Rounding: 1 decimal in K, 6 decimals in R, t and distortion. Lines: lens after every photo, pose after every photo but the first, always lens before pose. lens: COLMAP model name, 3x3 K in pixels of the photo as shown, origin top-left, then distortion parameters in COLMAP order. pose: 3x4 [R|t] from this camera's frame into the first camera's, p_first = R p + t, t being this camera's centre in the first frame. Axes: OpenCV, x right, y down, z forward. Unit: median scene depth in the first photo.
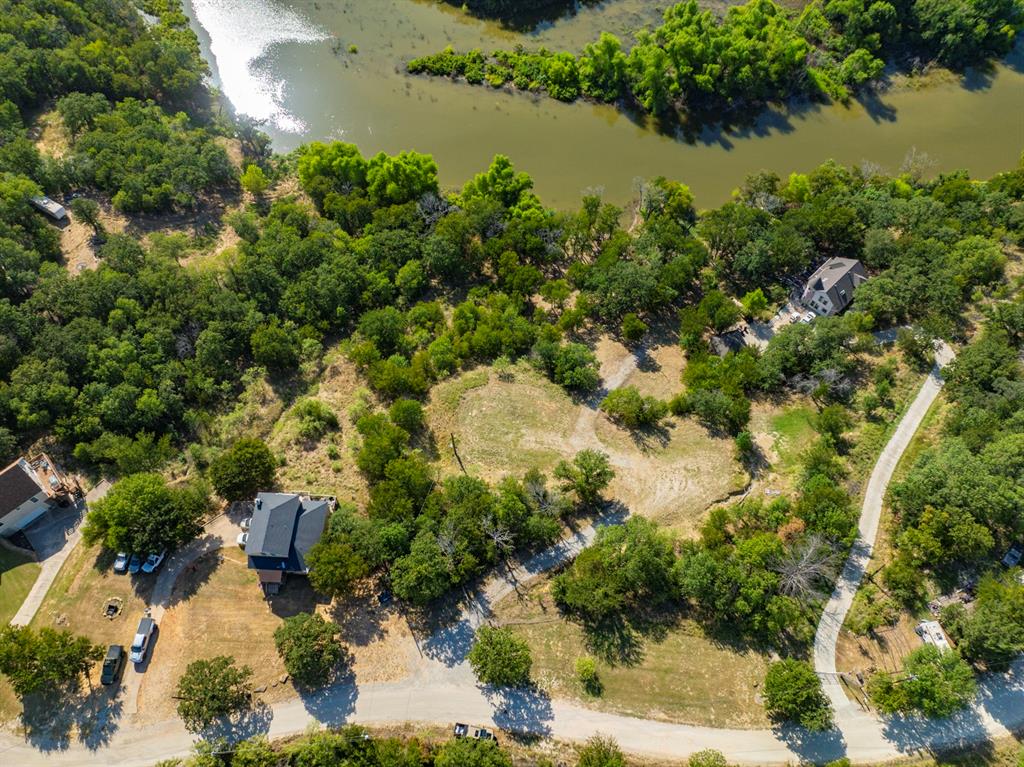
lens RADIAL K [[715.6, 0, 513.4], [0, 715.6, 377.3], [0, 0, 1]] dist [-0.043660, 0.010550]
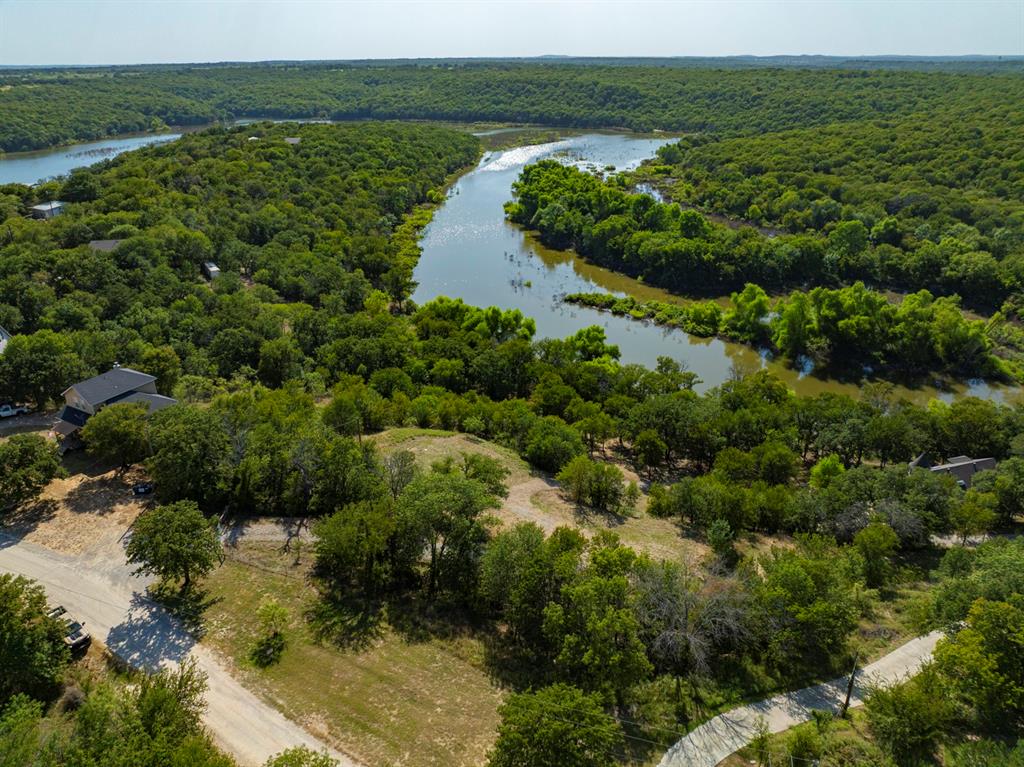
lens RADIAL K [[715.6, 0, 514.1], [0, 715.6, 383.5], [0, 0, 1]] dist [-0.043660, 0.010550]
pose [[0.895060, 0.189126, -0.403855, 0.294928], [-0.389932, 0.771337, -0.502983, 0.289350], [0.216381, 0.607676, 0.764139, 0.281157]]
